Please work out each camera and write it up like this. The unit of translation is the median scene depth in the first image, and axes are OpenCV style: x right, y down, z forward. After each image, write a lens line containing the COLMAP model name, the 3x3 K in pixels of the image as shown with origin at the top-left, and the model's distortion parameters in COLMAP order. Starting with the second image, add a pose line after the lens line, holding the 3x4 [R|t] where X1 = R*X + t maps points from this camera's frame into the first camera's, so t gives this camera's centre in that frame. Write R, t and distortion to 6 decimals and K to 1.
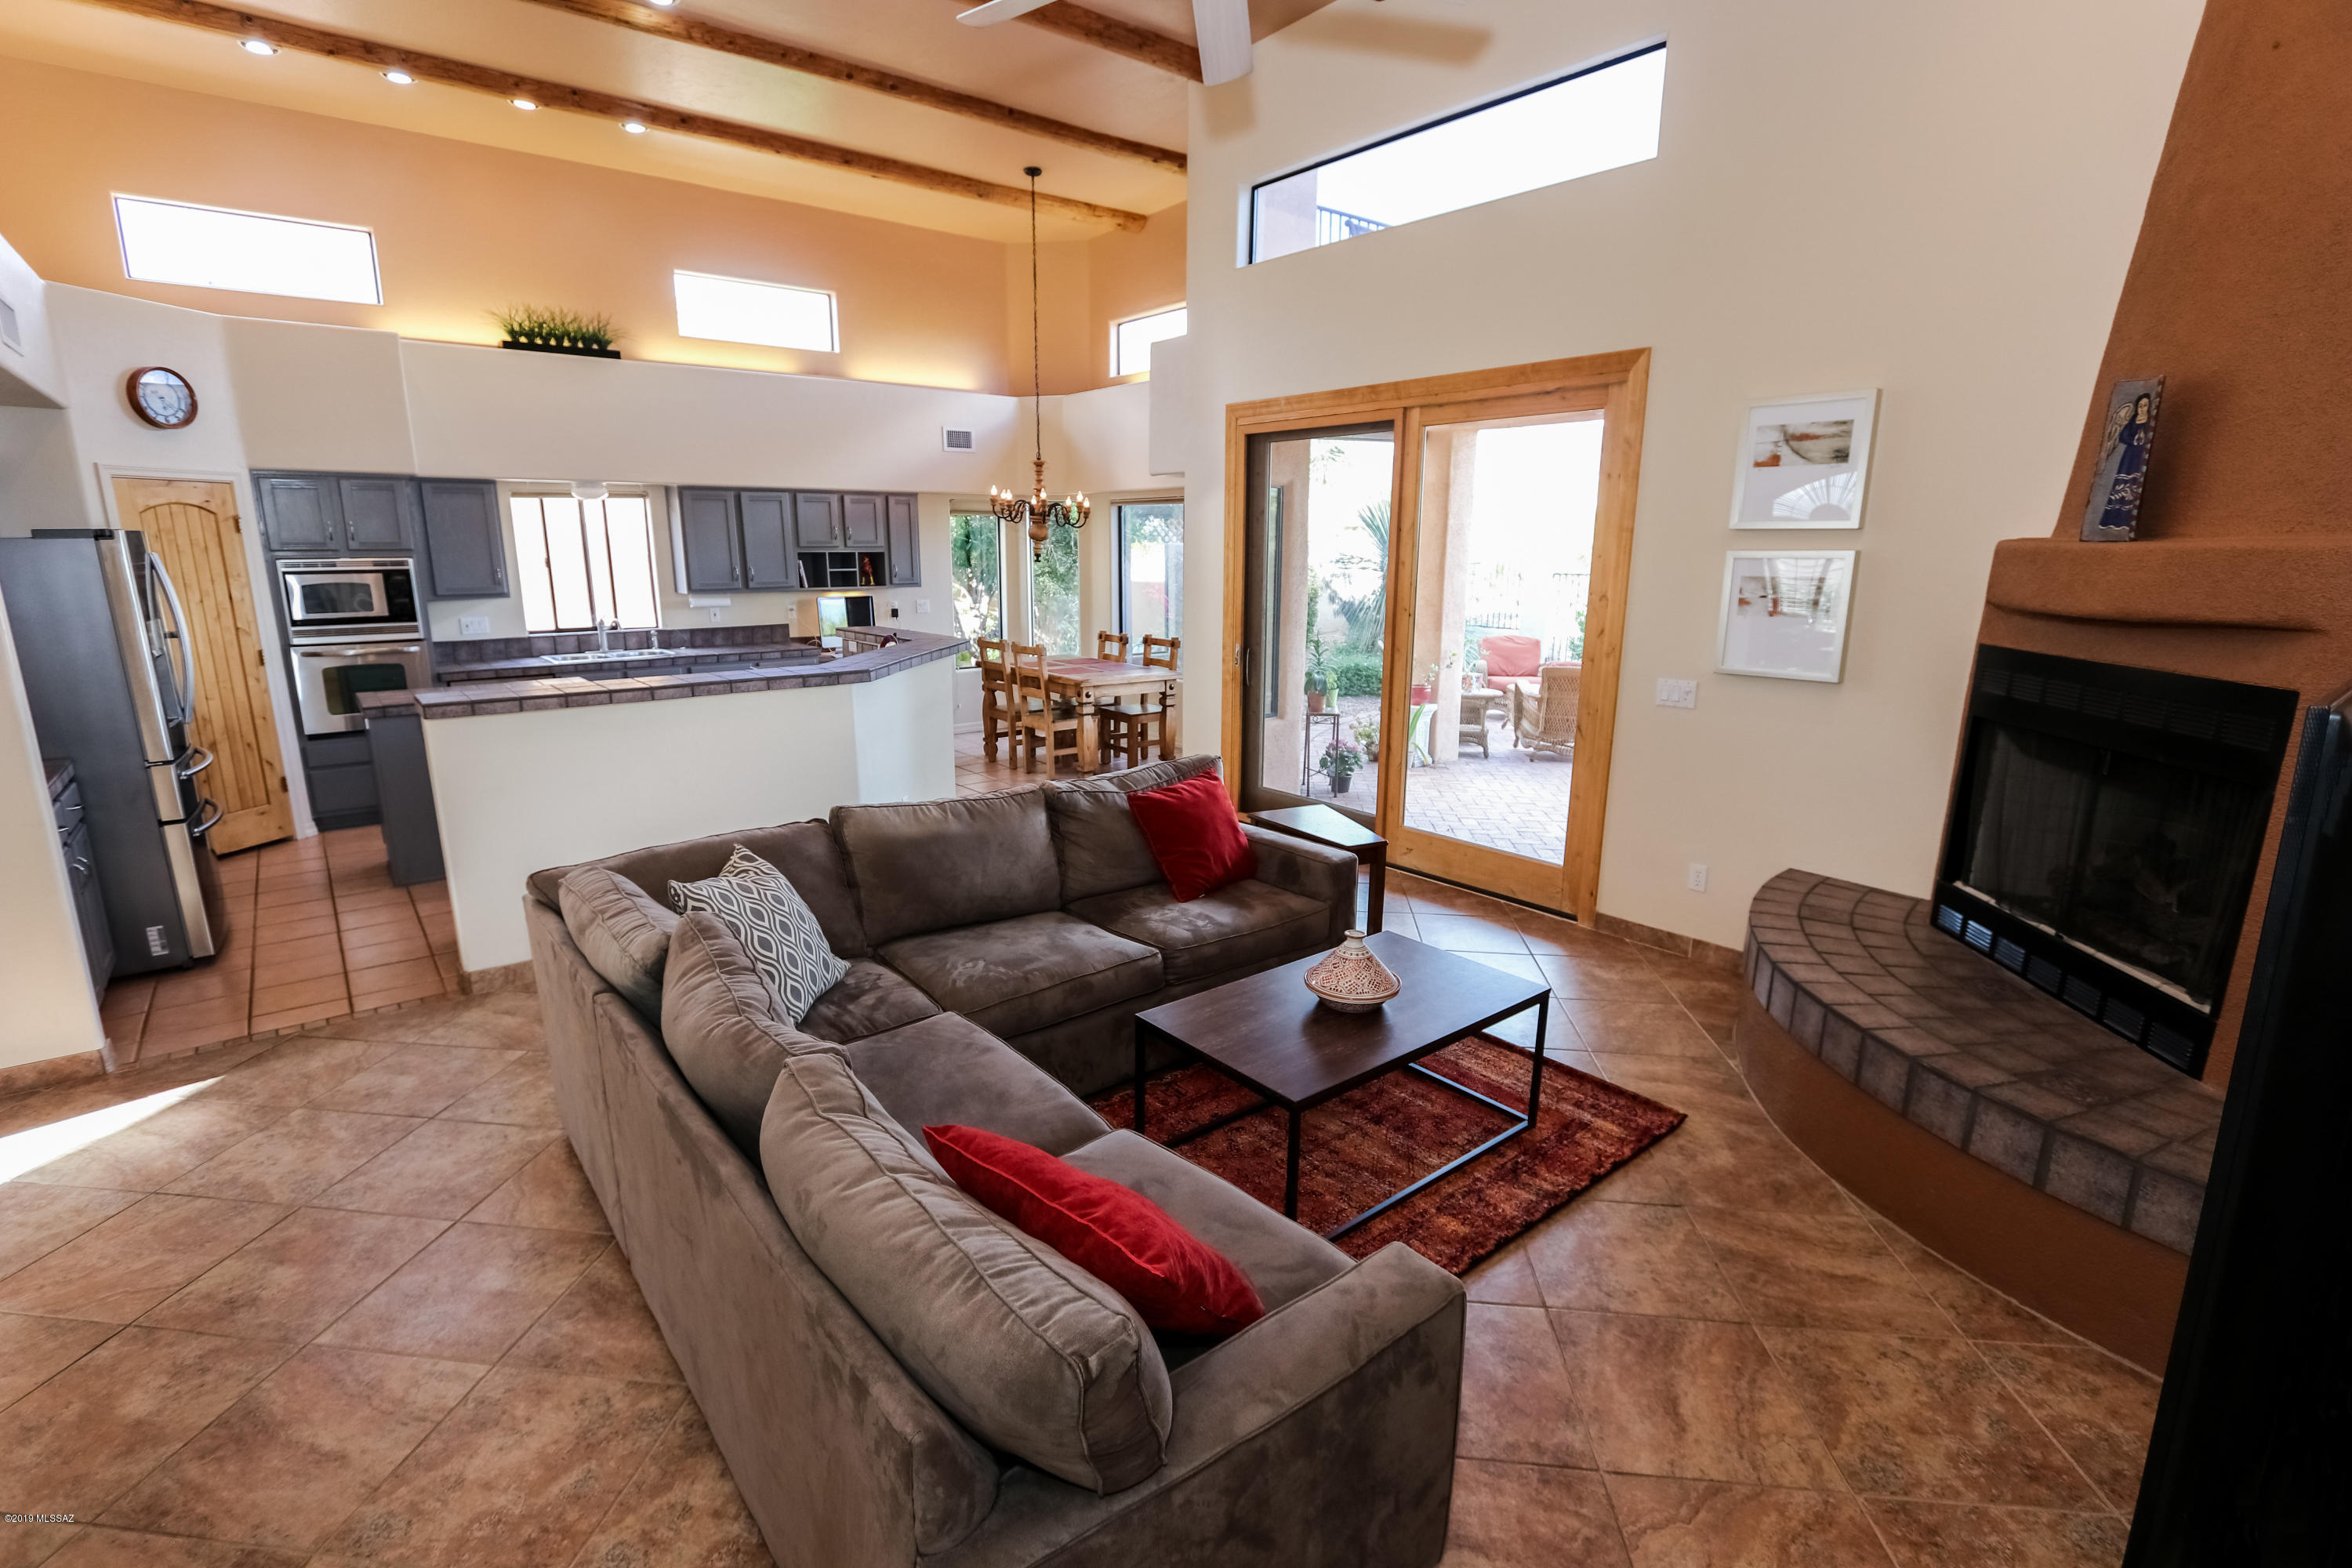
lens RADIAL K [[1061.9, 0, 1176.0], [0, 1061.9, 784.0], [0, 0, 1]] dist [-0.034535, 0.000308]
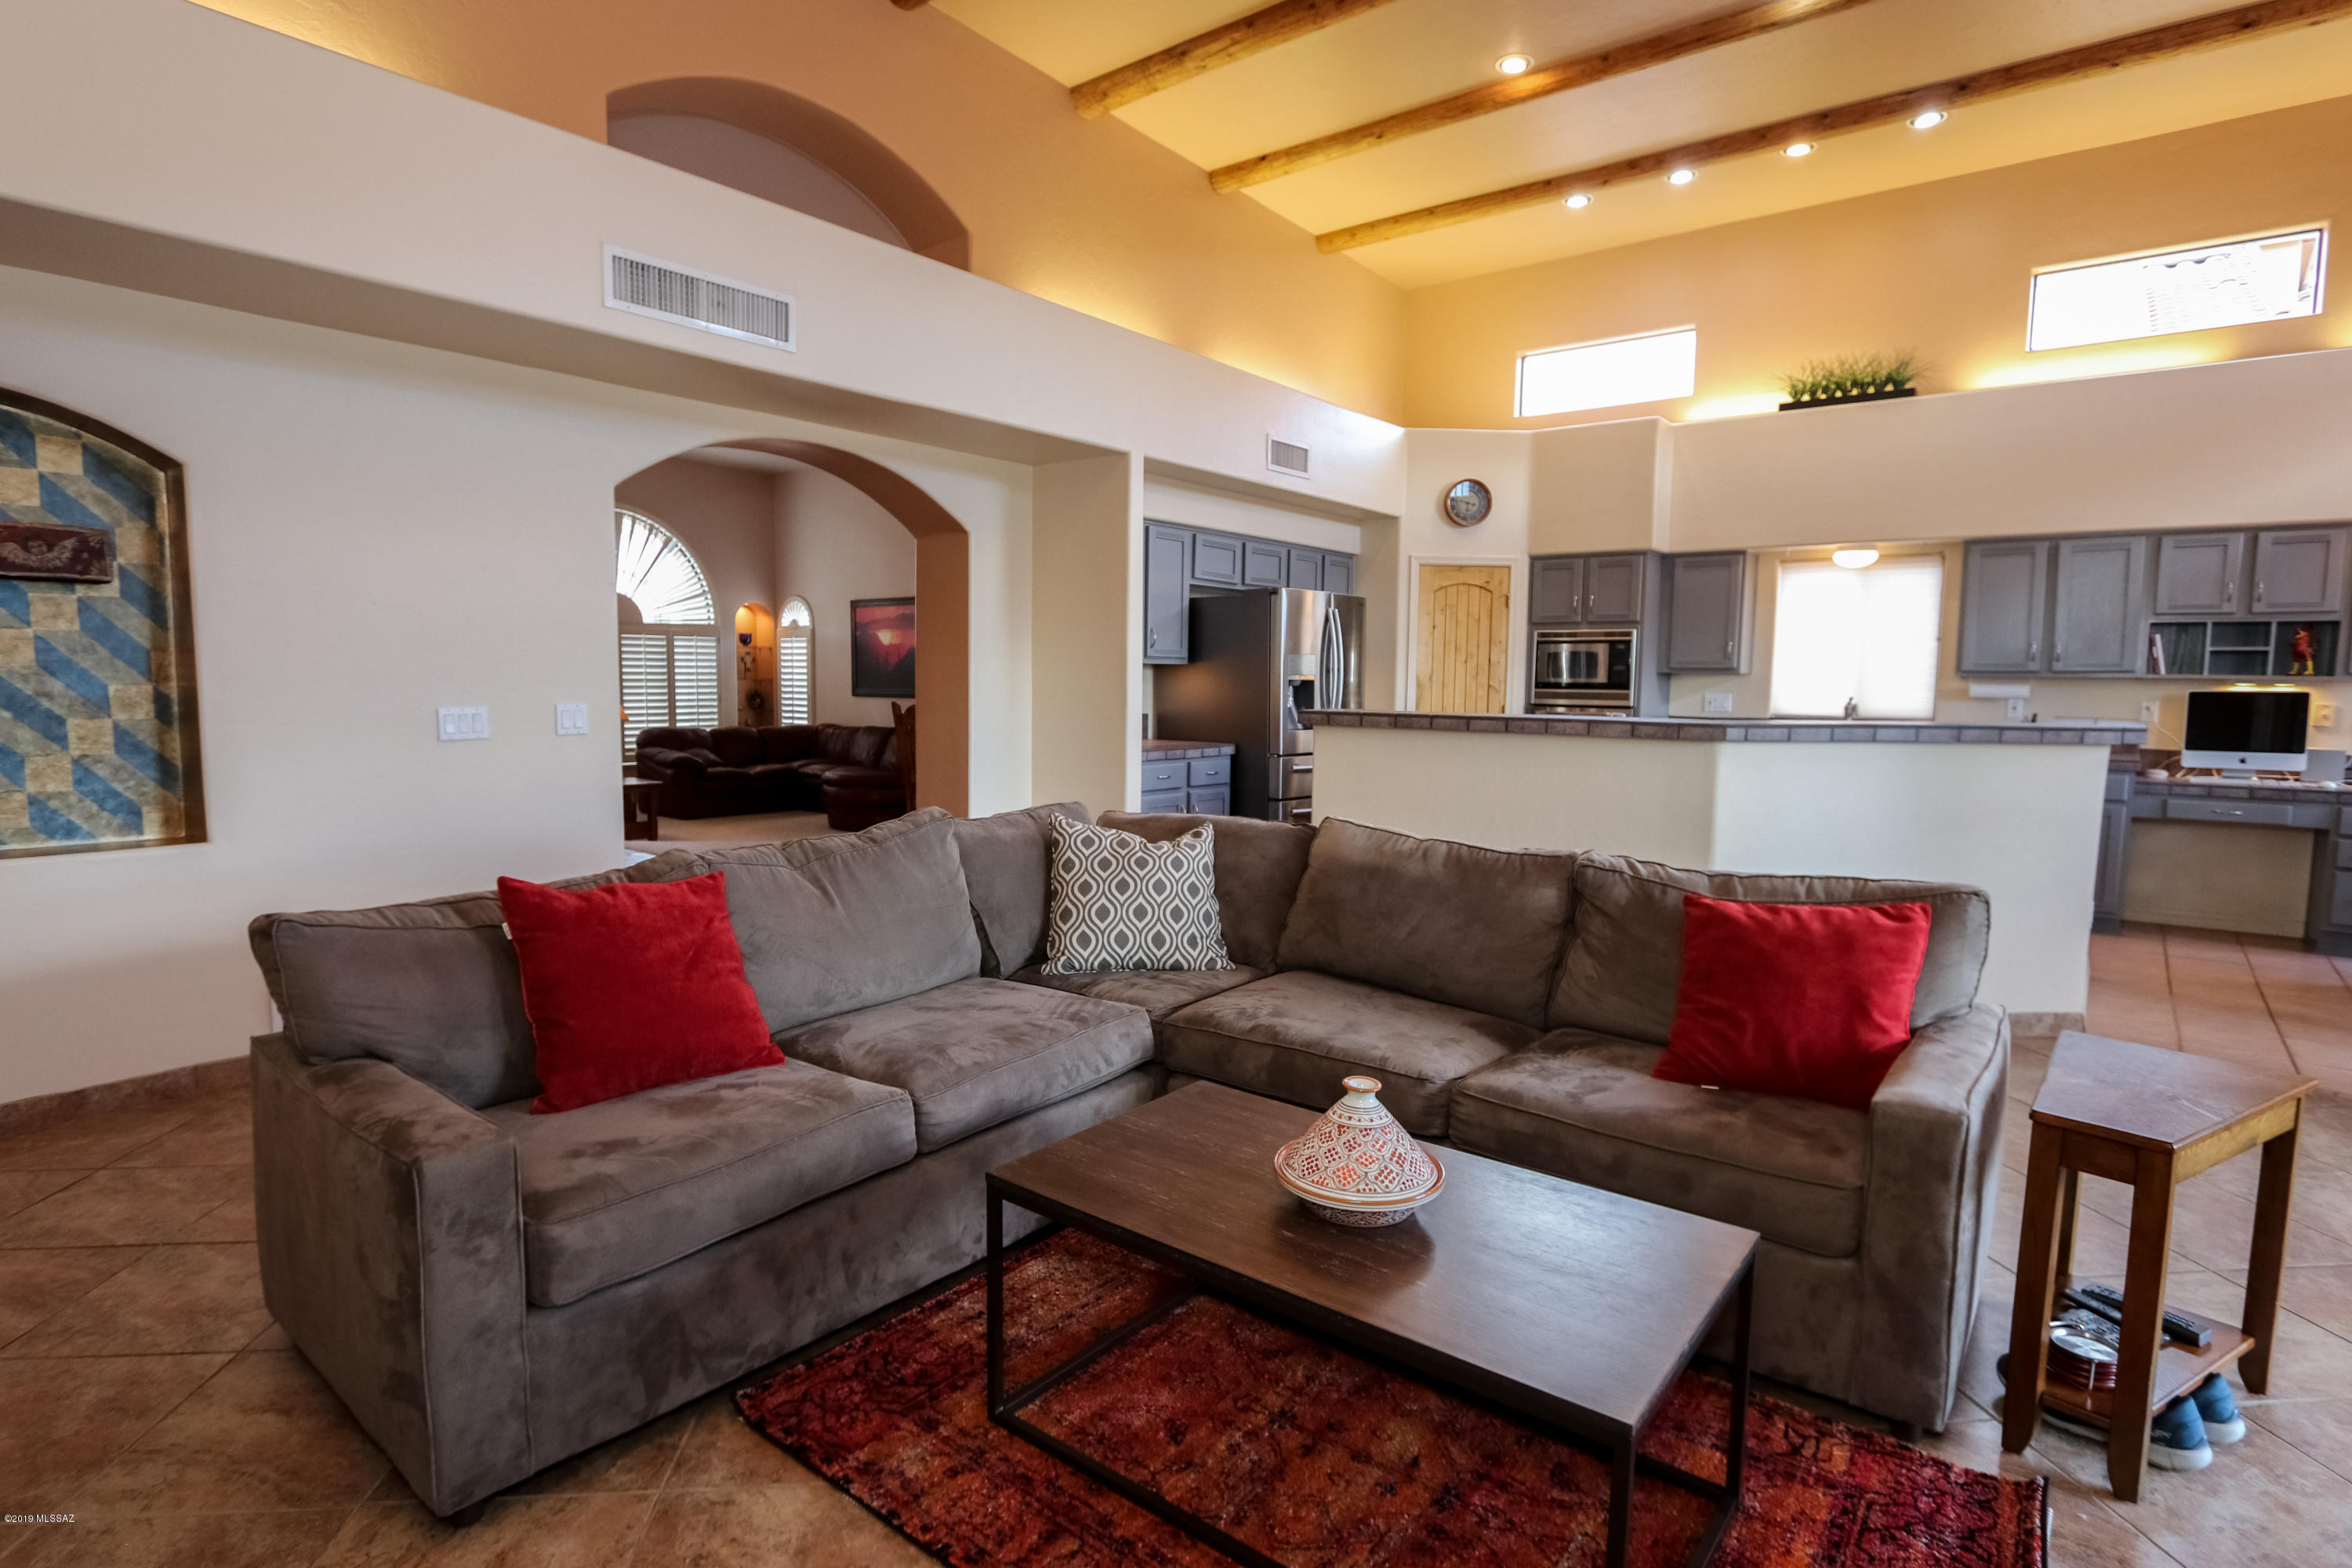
lens RADIAL K [[1191.9, 0, 1162.6], [0, 1191.9, 782.8], [0, 0, 1]] dist [-0.013750, 0.000610]
pose [[0.191203, 0.084530, -0.977904, 0.294049], [-0.223432, 0.973878, 0.040496, -0.008934], [0.955782, 0.210753, 0.205095, 0.283183]]
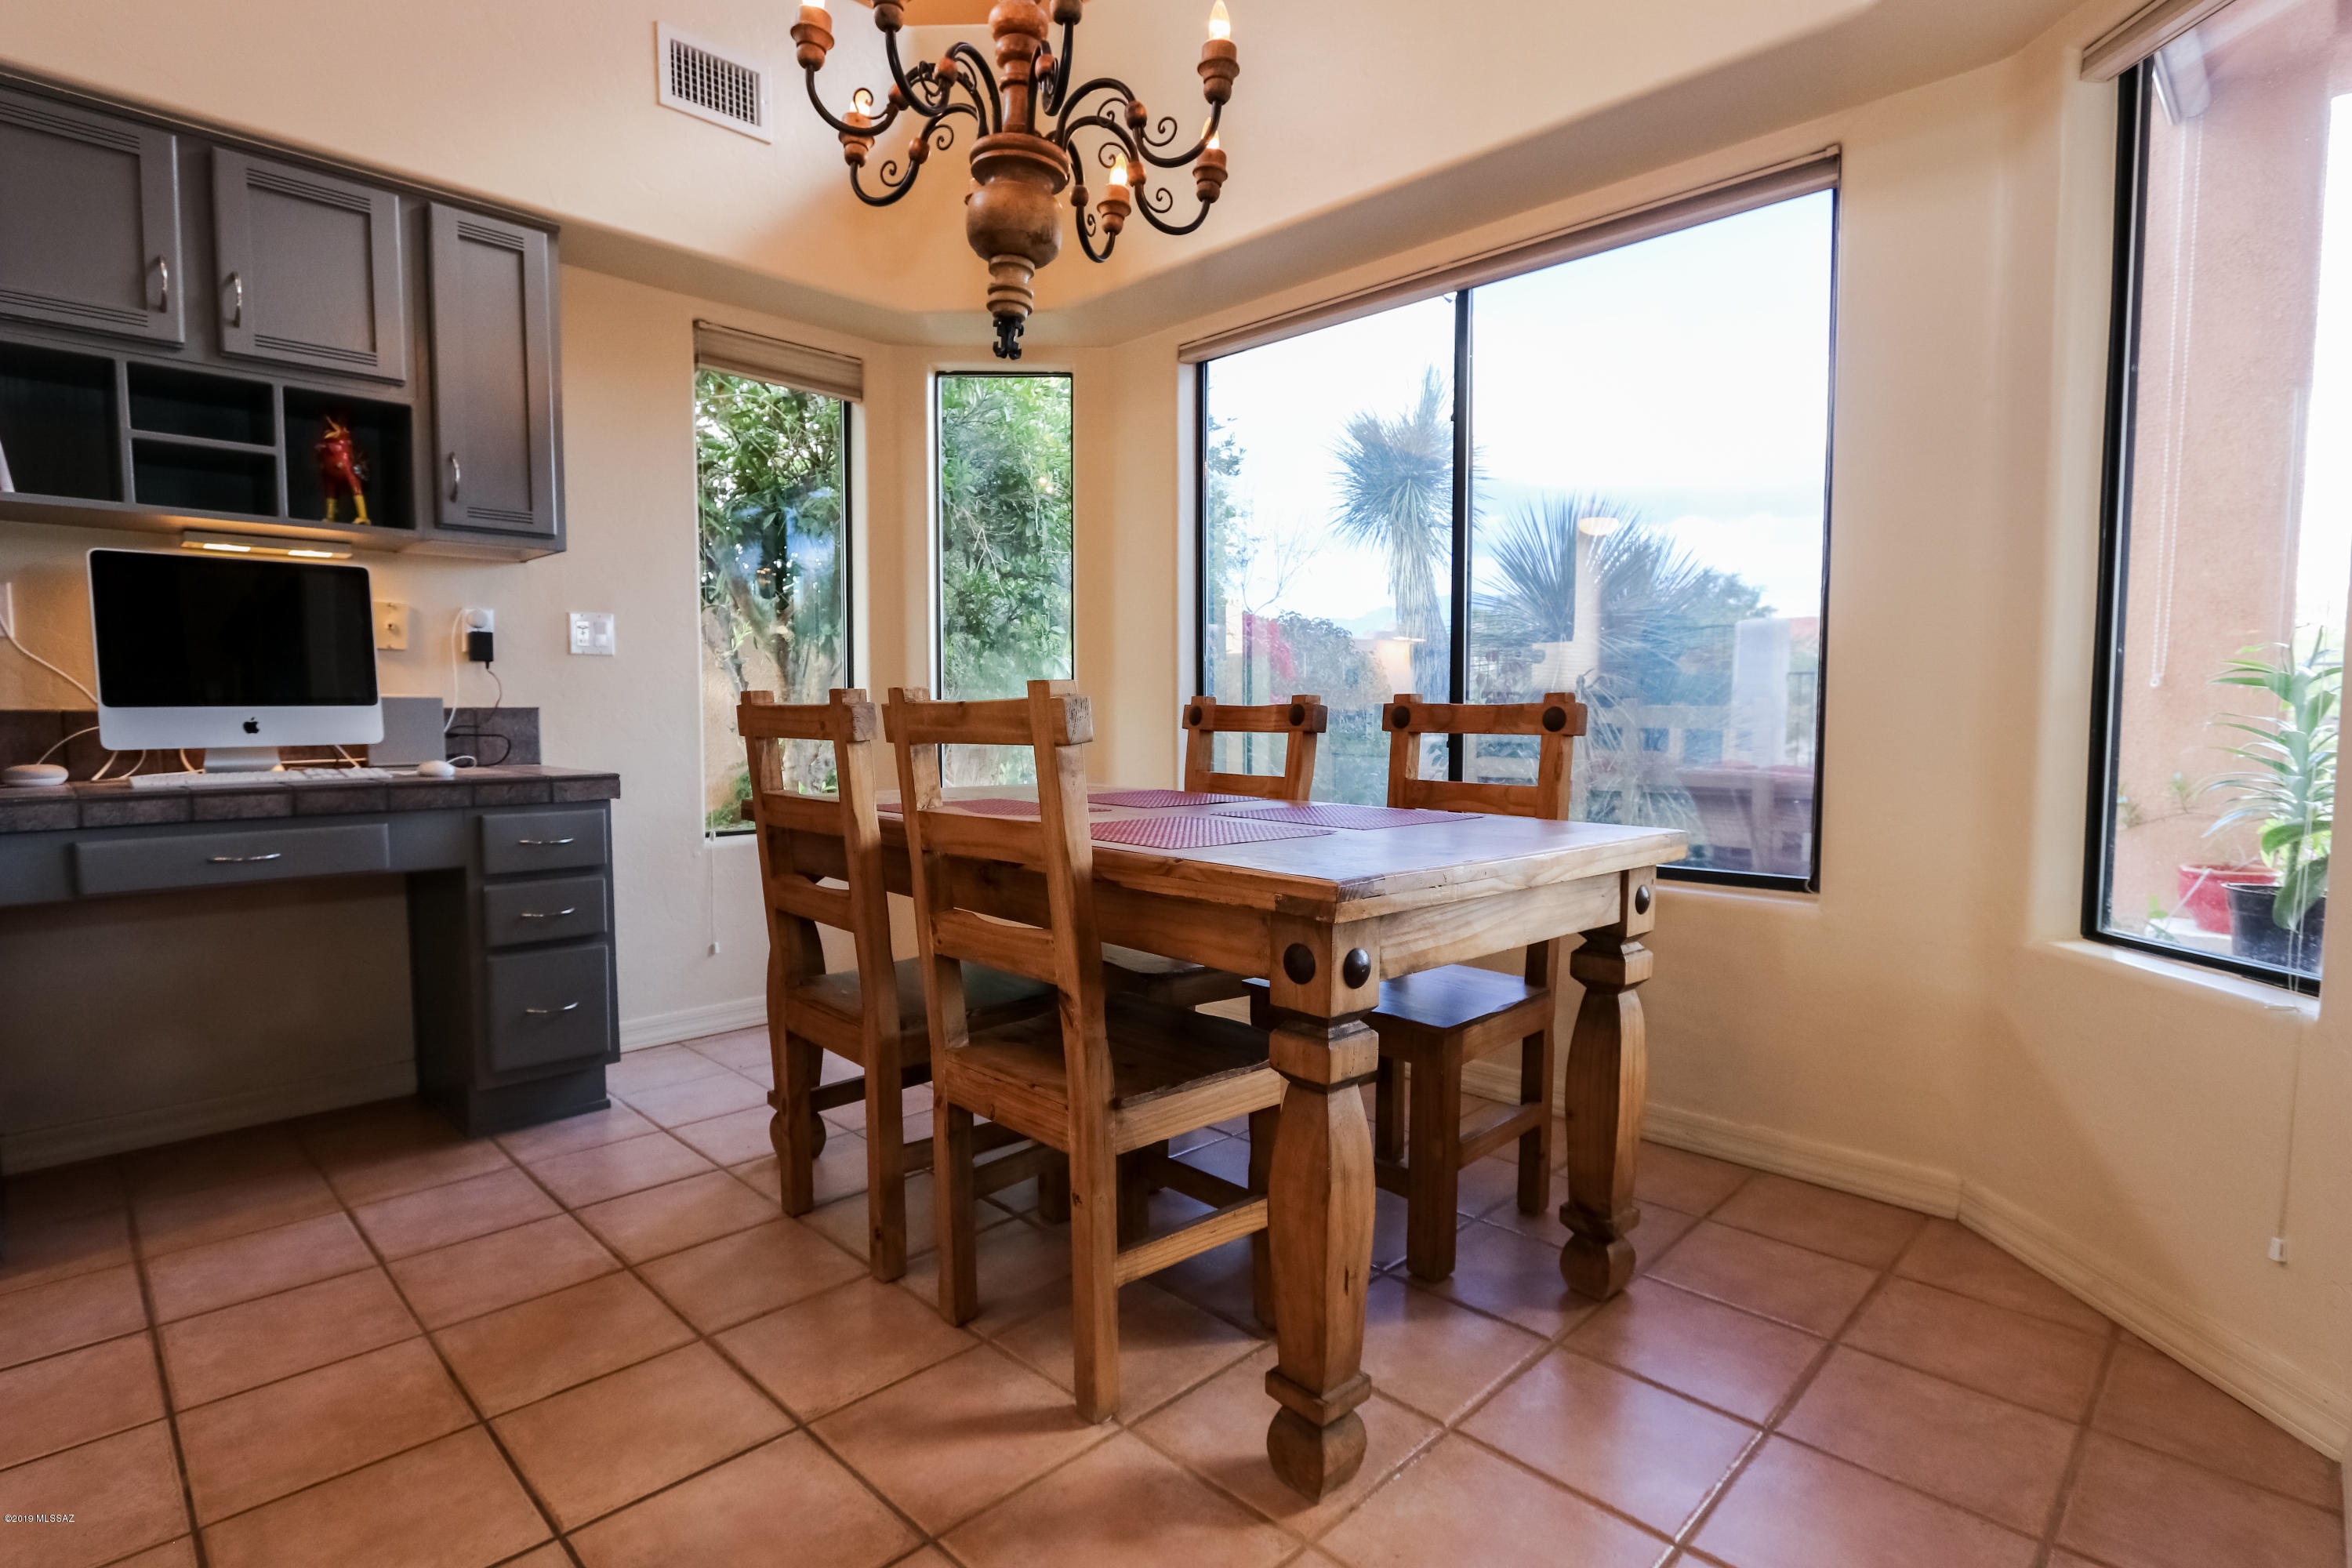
lens RADIAL K [[1172.8, 0, 1143.0], [0, 1172.8, 794.6], [0, 0, 1]] dist [-0.014075, 0.000561]
pose [[0.997100, -0.010037, 0.075440, -0.129303], [0.020710, 0.989641, -0.142061, -0.085437], [-0.073233, 0.143211, 0.986979, 0.813385]]
